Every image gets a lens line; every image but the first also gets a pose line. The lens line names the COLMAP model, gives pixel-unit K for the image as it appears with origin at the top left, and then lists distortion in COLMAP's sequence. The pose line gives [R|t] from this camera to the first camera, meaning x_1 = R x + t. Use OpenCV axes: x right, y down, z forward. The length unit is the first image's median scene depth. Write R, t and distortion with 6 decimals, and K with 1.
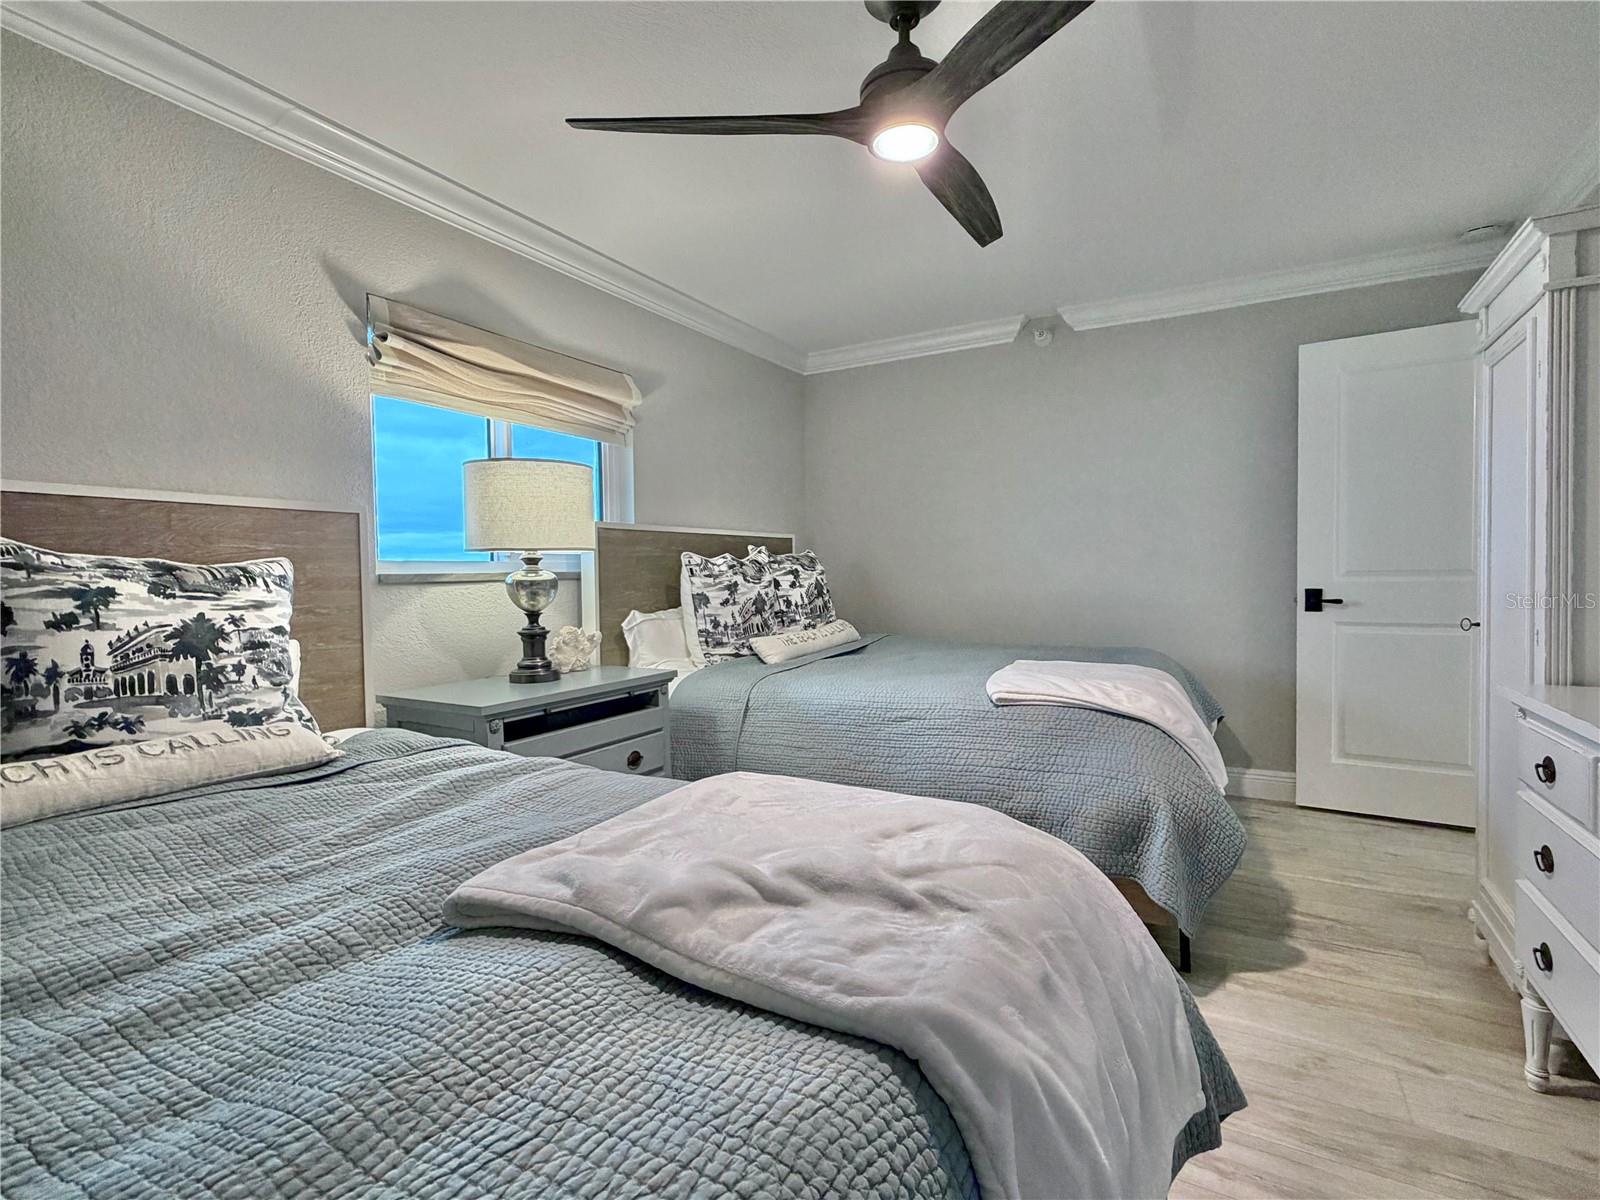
lens RADIAL K [[756.5, 0, 797.2], [0, 756.5, 592.6], [0, 0, 1]] dist [-0.000463, -0.000008]
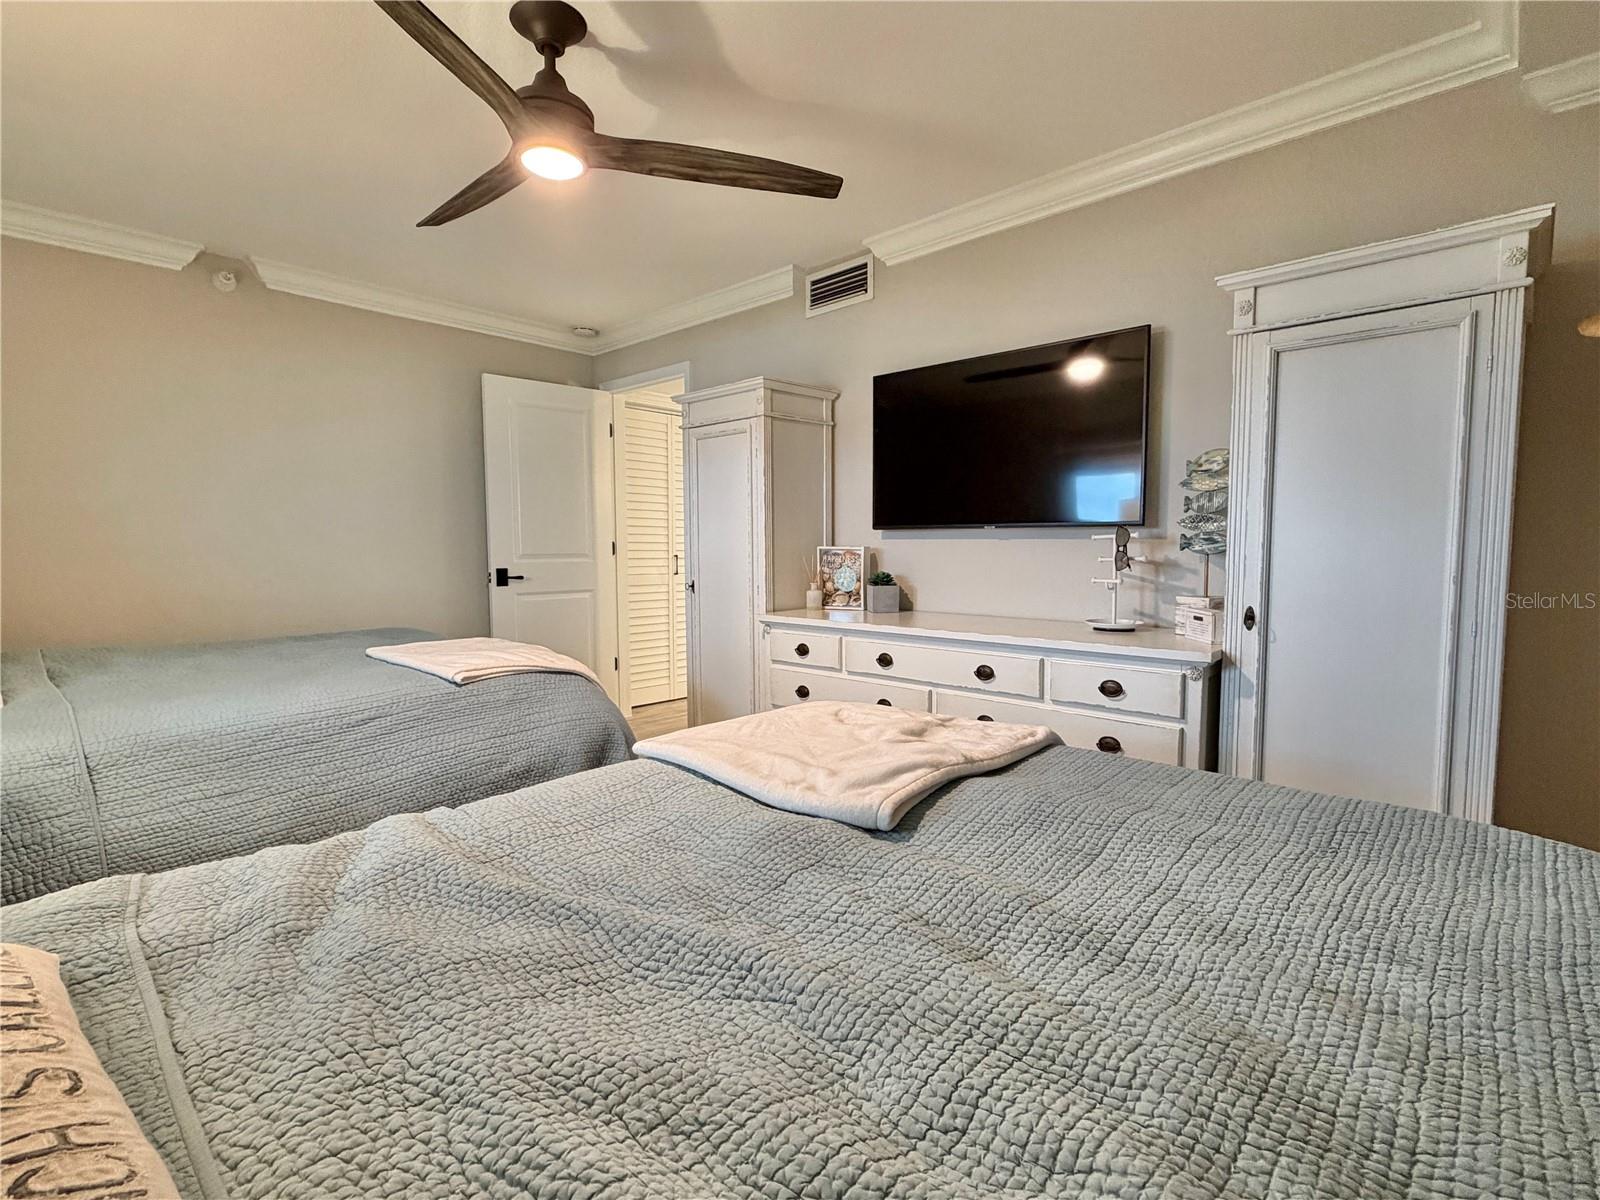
lens RADIAL K [[756.5, 0, 794.2], [0, 756.5, 600.6], [0, 0, 1]] dist [-0.000463, -0.000008]
pose [[0.224711, -0.061891, 0.972458, -0.472536], [0.026416, 0.998001, 0.057412, -0.011412], [-0.974067, 0.012788, 0.225896, 0.232098]]
